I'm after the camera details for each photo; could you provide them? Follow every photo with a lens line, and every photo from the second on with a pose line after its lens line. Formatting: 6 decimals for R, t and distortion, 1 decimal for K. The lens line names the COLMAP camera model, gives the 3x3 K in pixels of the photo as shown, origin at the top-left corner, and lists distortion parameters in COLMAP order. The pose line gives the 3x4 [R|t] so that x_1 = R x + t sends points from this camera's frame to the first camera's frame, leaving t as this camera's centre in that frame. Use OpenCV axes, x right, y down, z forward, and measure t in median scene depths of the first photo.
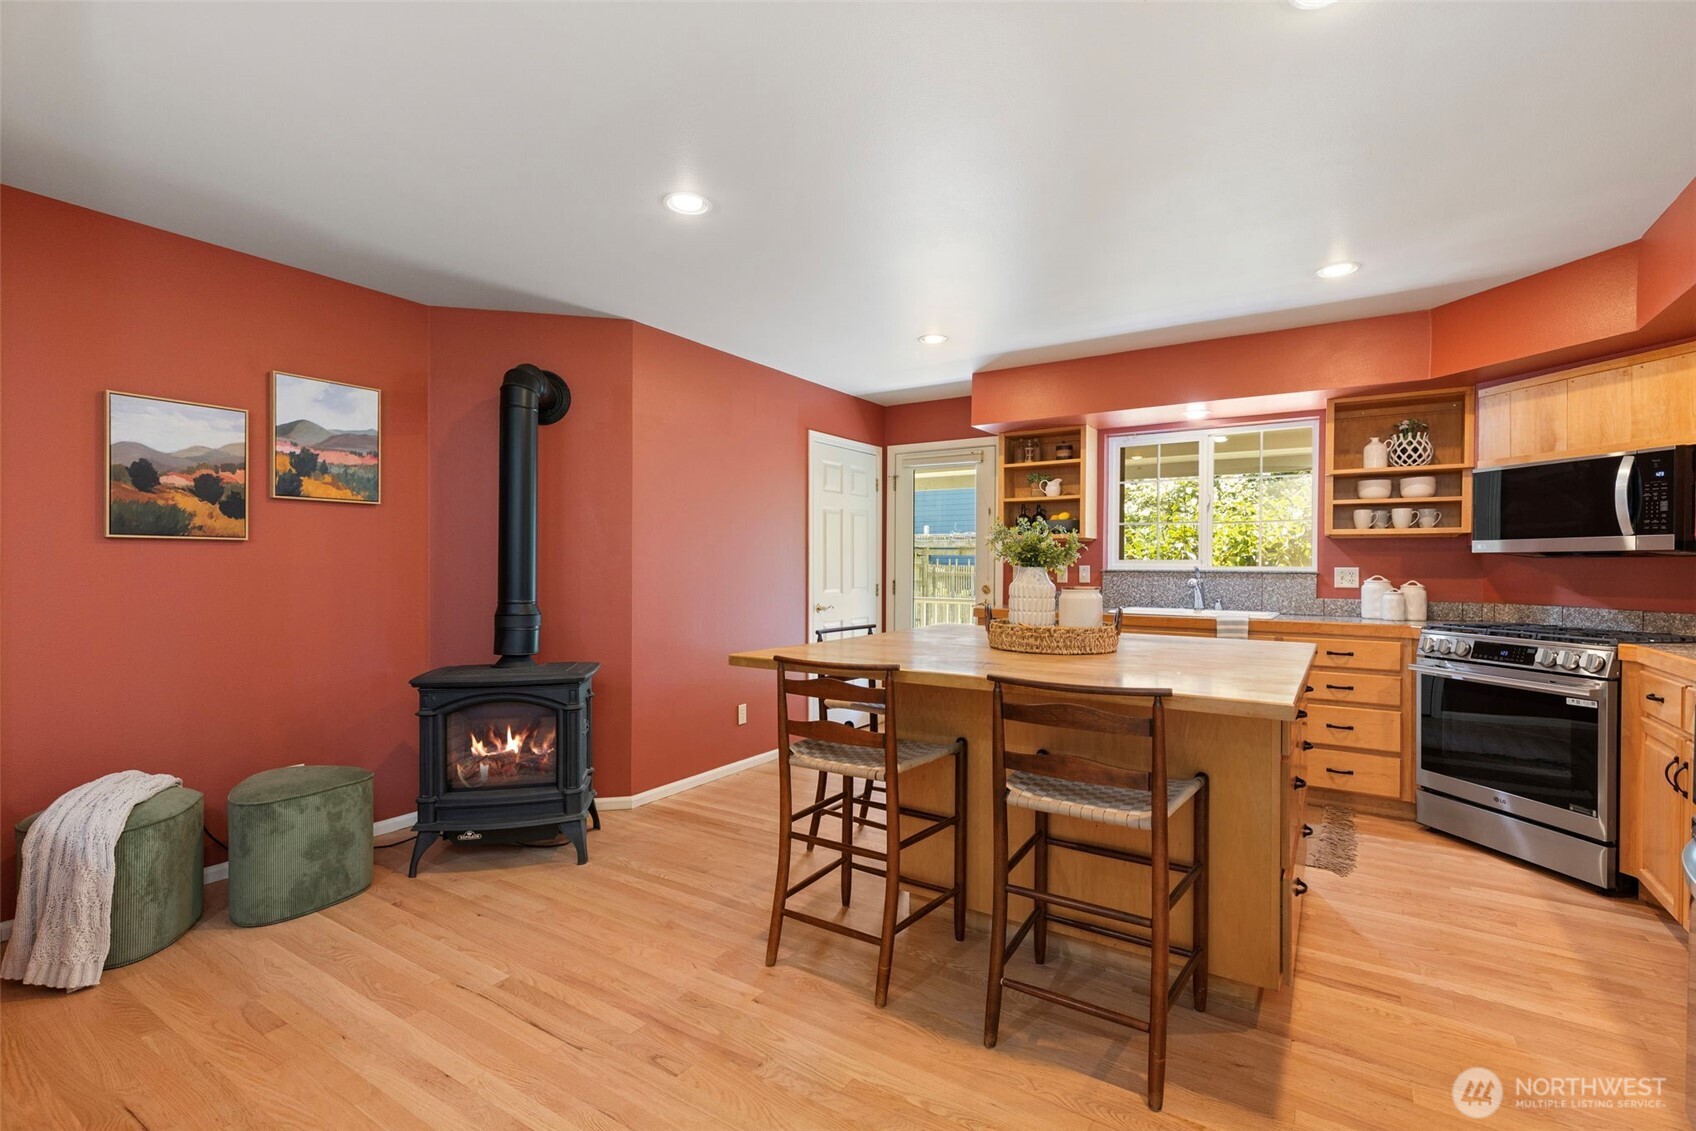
lens RADIAL K [[775.3, 0, 846.4], [0, 775.3, 566.6], [0, 0, 1]] dist [0.011578, 0.000101]
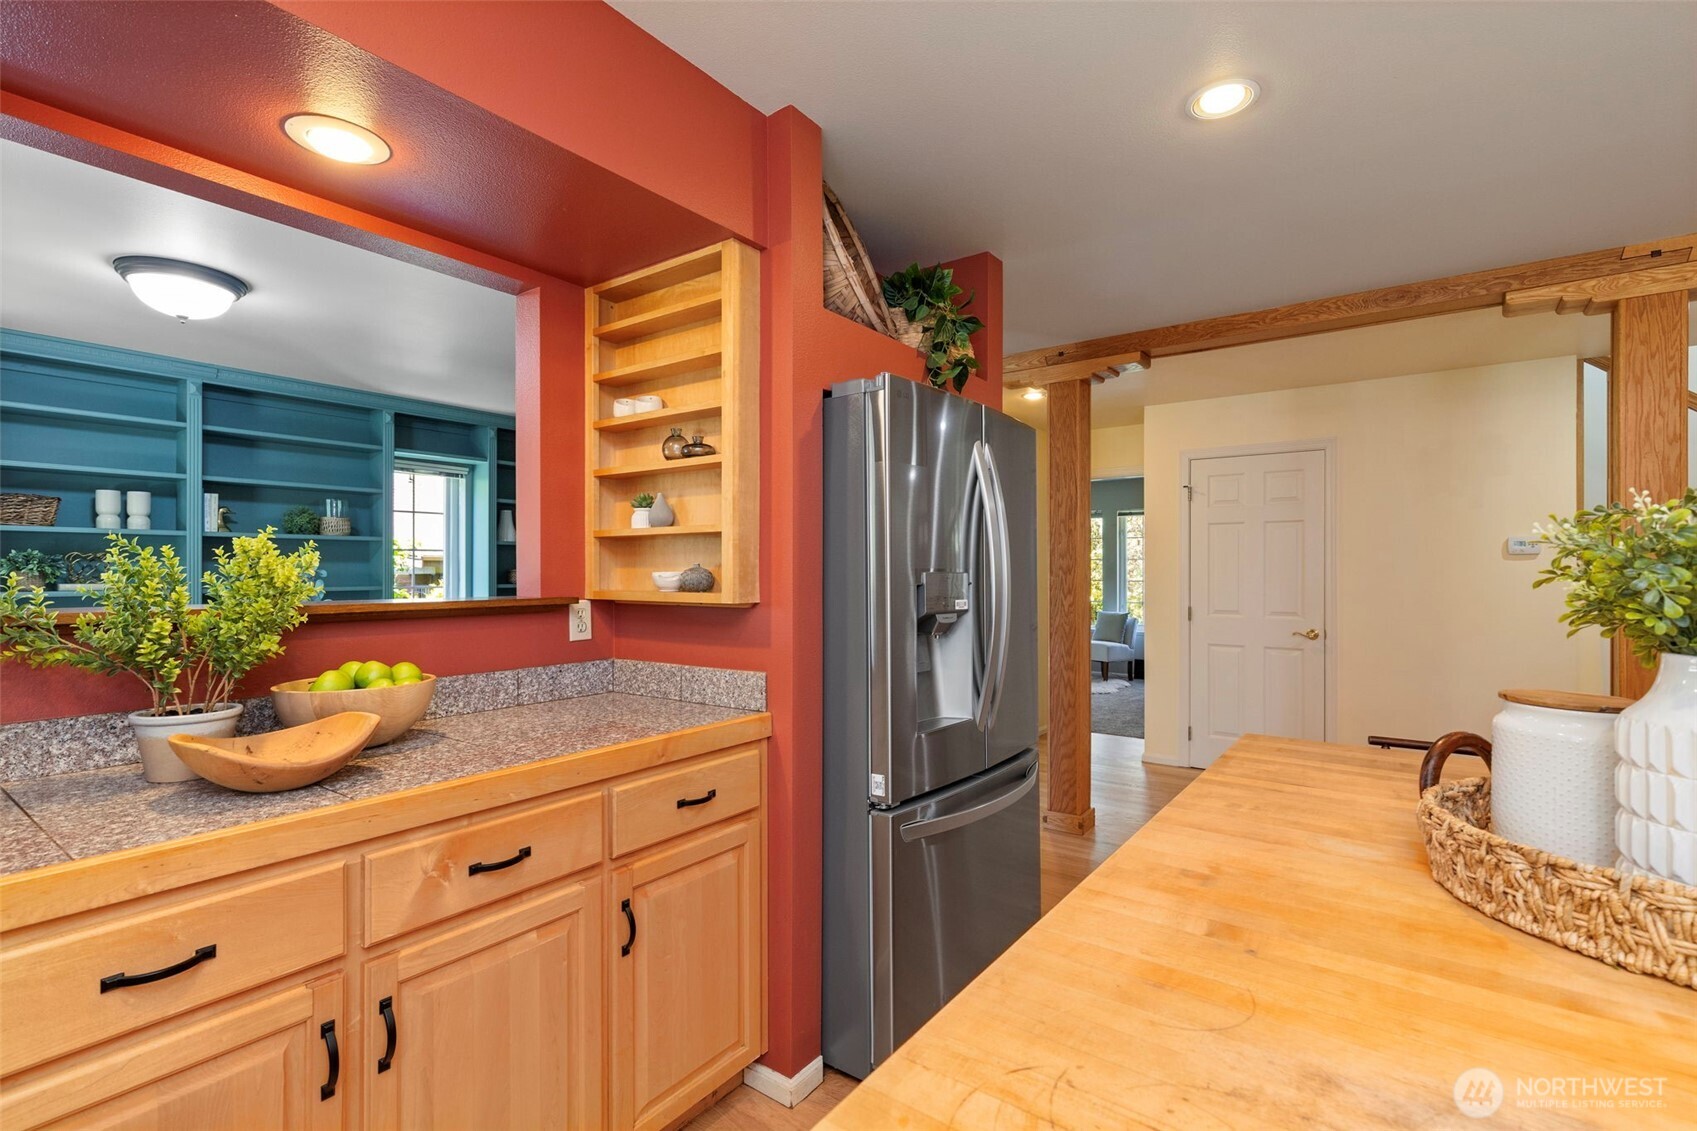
lens RADIAL K [[775.8, 0, 854.5], [0, 775.8, 568.9], [0, 0, 1]] dist [0.011578, 0.000101]
pose [[-0.998187, -0.003411, 0.060094, 0.199882], [-0.003431, 0.999994, -0.000221, -0.026183], [-0.060093, -0.000427, -0.998193, 1.343382]]
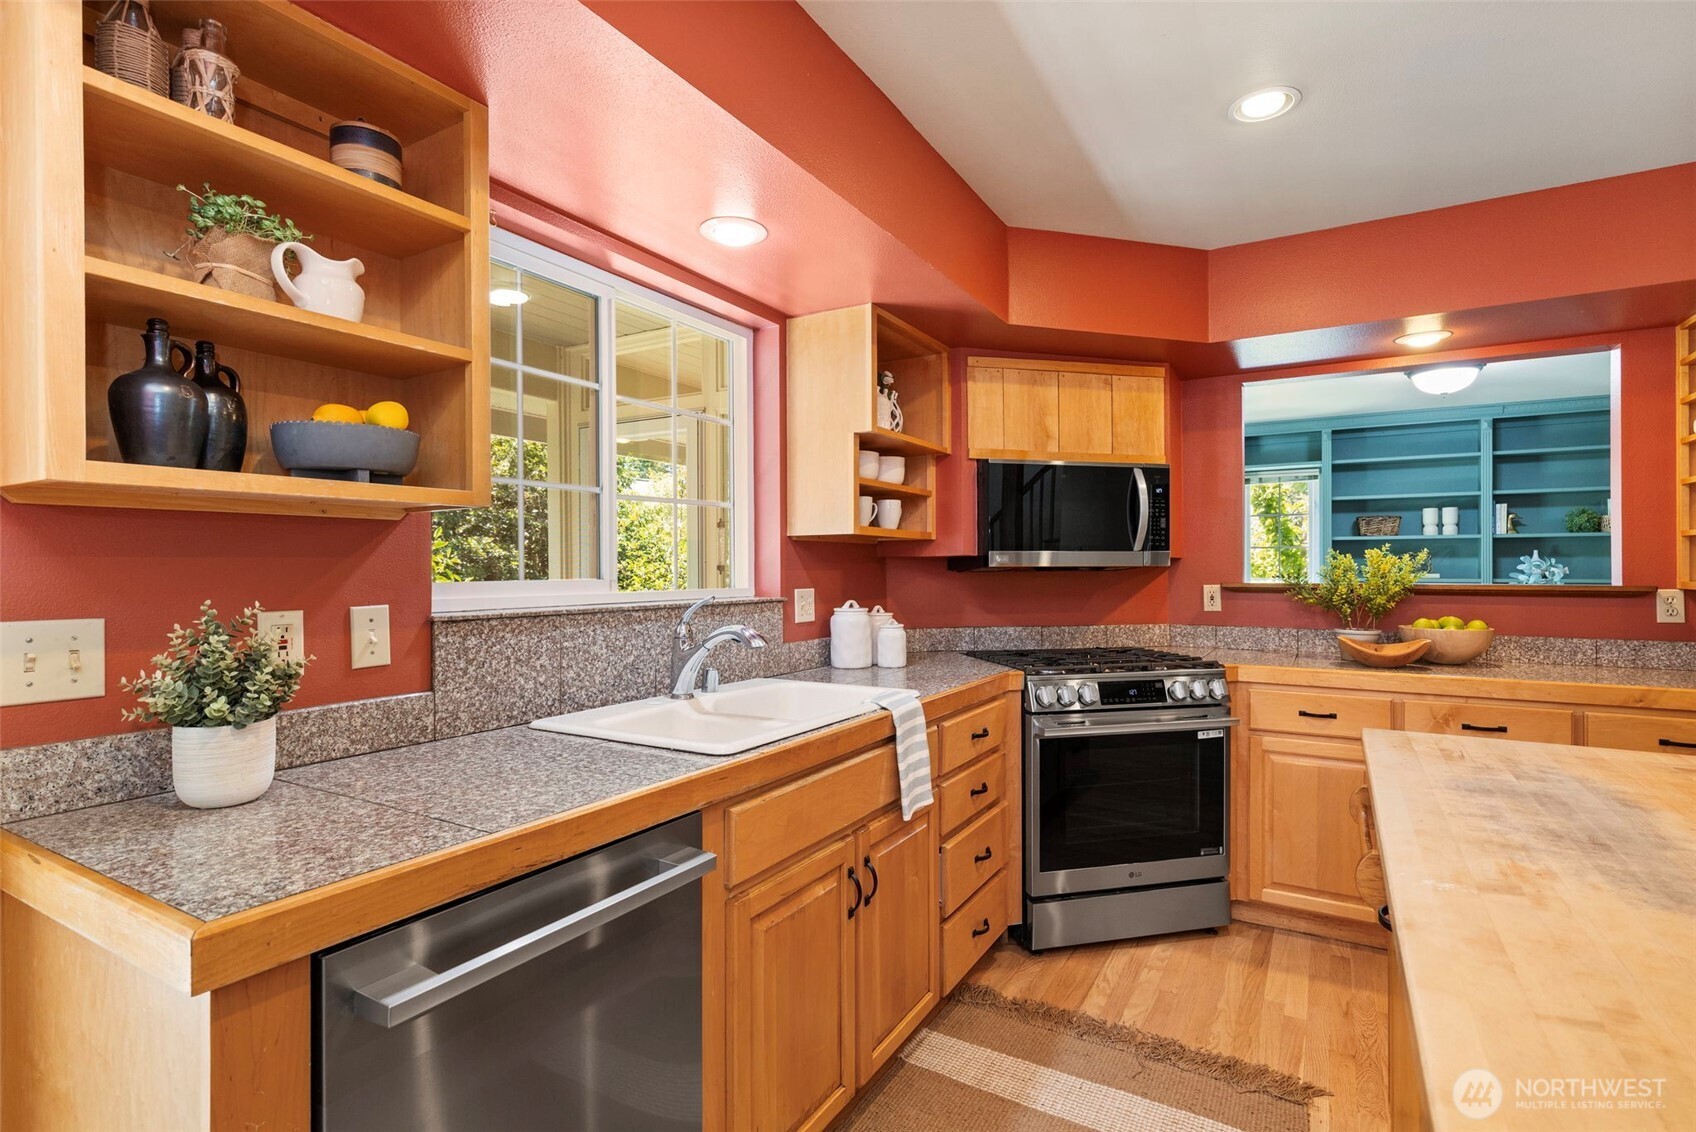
lens RADIAL K [[805.6, 0, 852.2], [0, 805.6, 571.7], [0, 0, 1]] dist [-0.003055, -0.000390]
pose [[-0.046283, -0.011071, 0.998867, 0.021273], [0.003769, 0.999930, 0.011257, -0.027136], [-0.998921, 0.004286, -0.046238, 1.422200]]
